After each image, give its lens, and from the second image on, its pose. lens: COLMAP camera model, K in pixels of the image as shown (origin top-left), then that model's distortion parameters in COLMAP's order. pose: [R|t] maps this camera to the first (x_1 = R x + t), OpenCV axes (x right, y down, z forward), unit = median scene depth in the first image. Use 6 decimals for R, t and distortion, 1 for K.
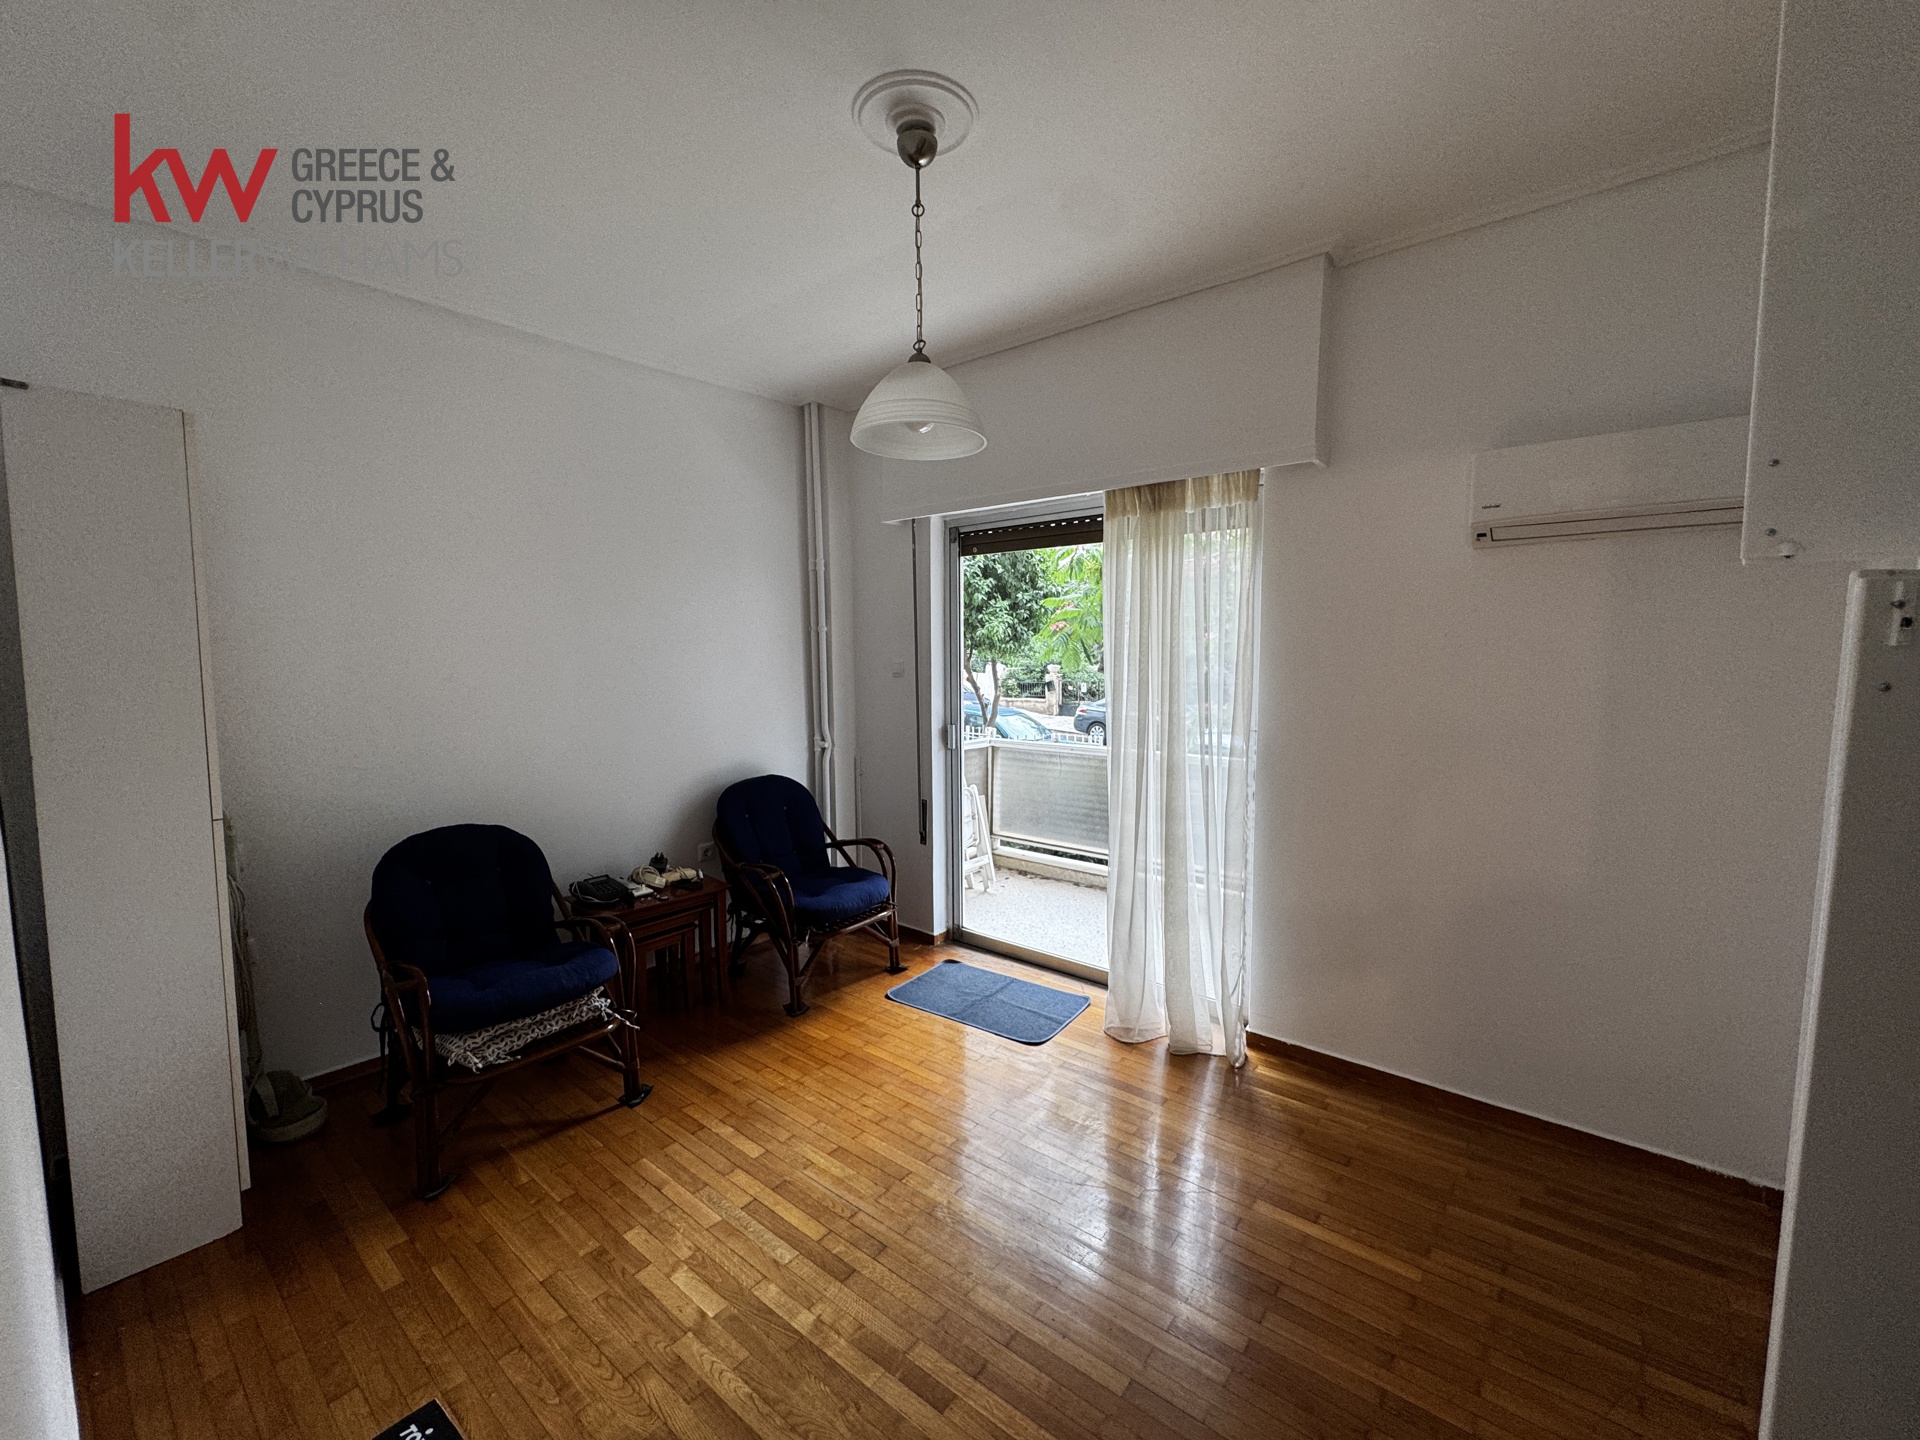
lens RADIAL K [[762.3, 0, 951.1], [0, 762.3, 720.9], [0, 0, 1]] dist [-0.004628, 0.000695]
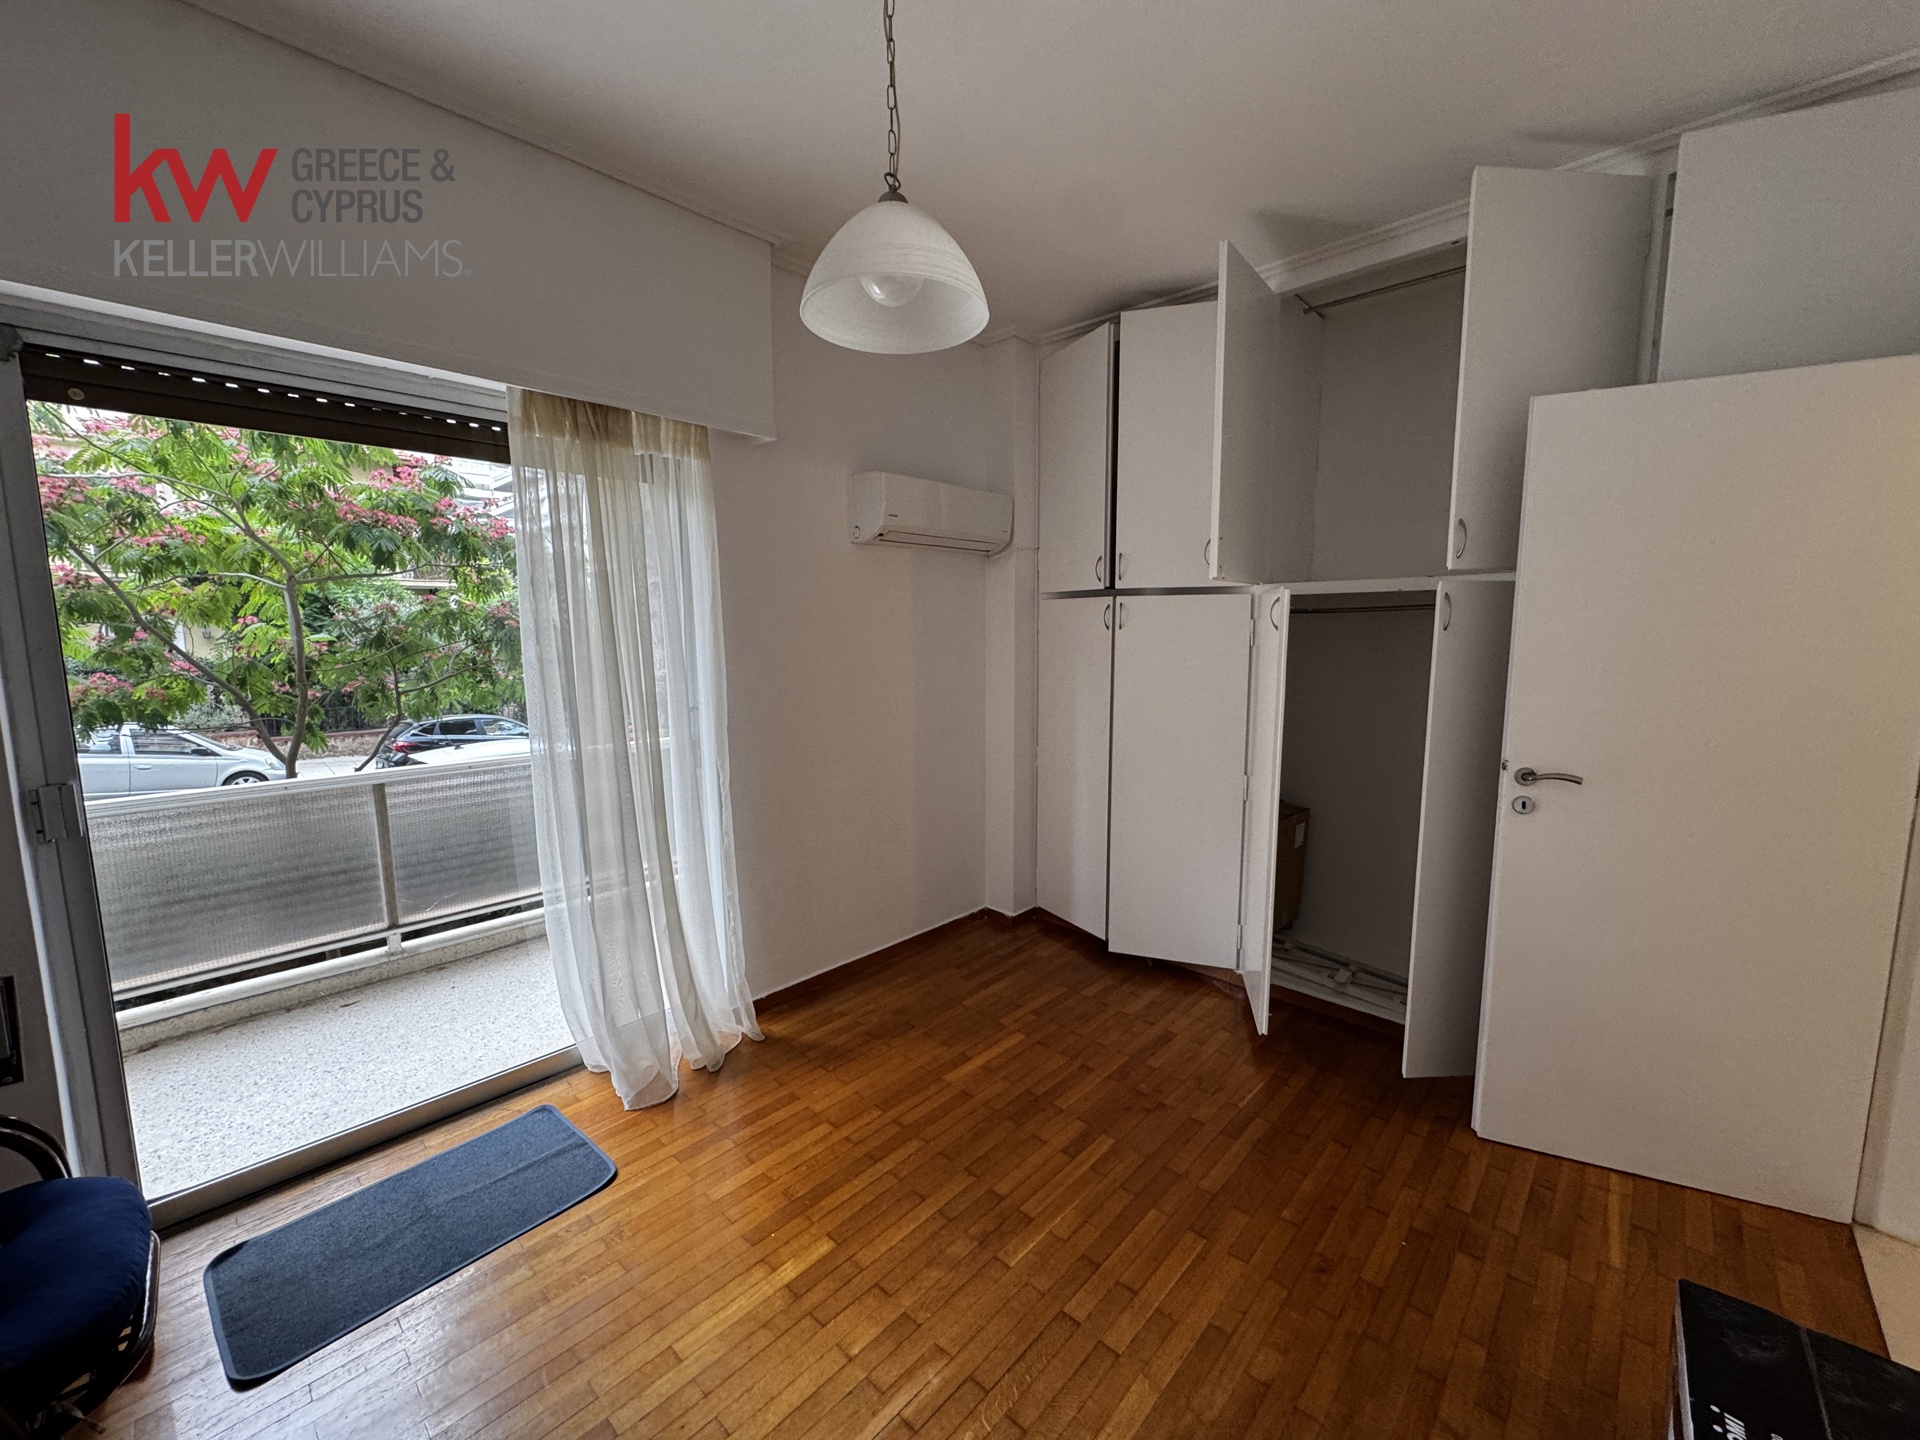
lens RADIAL K [[762.3, 0, 962.4], [0, 762.3, 712.4], [0, 0, 1]] dist [-0.004628, 0.000695]
pose [[0.084072, -0.098352, 0.991594, -0.509174], [0.103909, 0.990557, 0.089439, -0.025955], [-0.991027, 0.095516, 0.093498, 0.571933]]
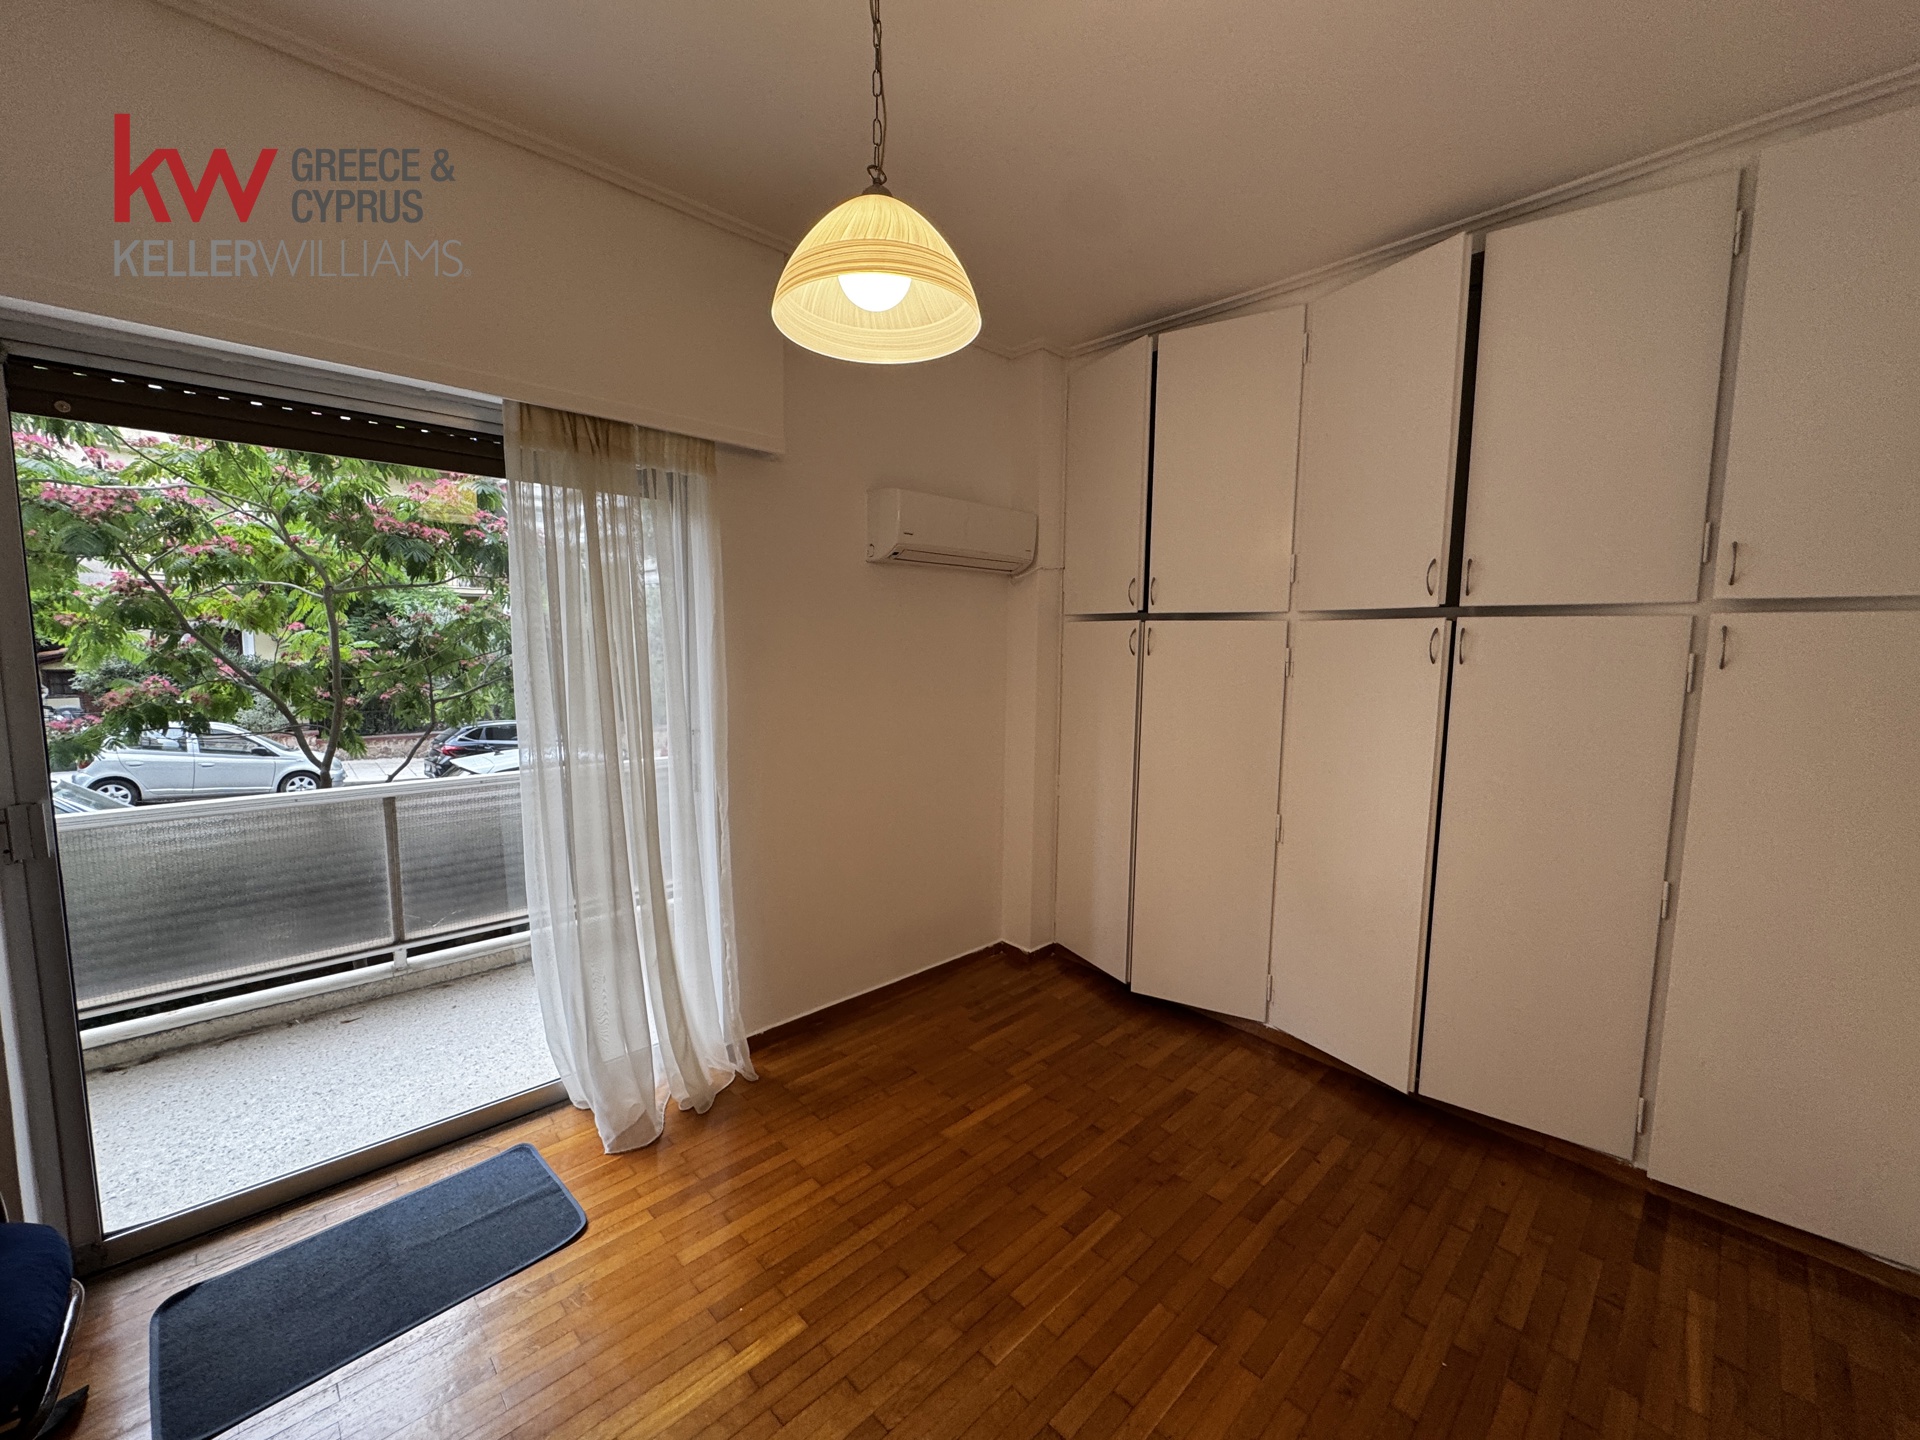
lens RADIAL K [[762.3, 0, 964.5], [0, 762.3, 711.5], [0, 0, 1]] dist [-0.004628, 0.000695]
pose [[0.136039, -0.077204, 0.987691, -0.455376], [0.086643, 0.994066, 0.065769, -0.035852], [-0.986907, 0.076630, 0.141921, 0.540624]]
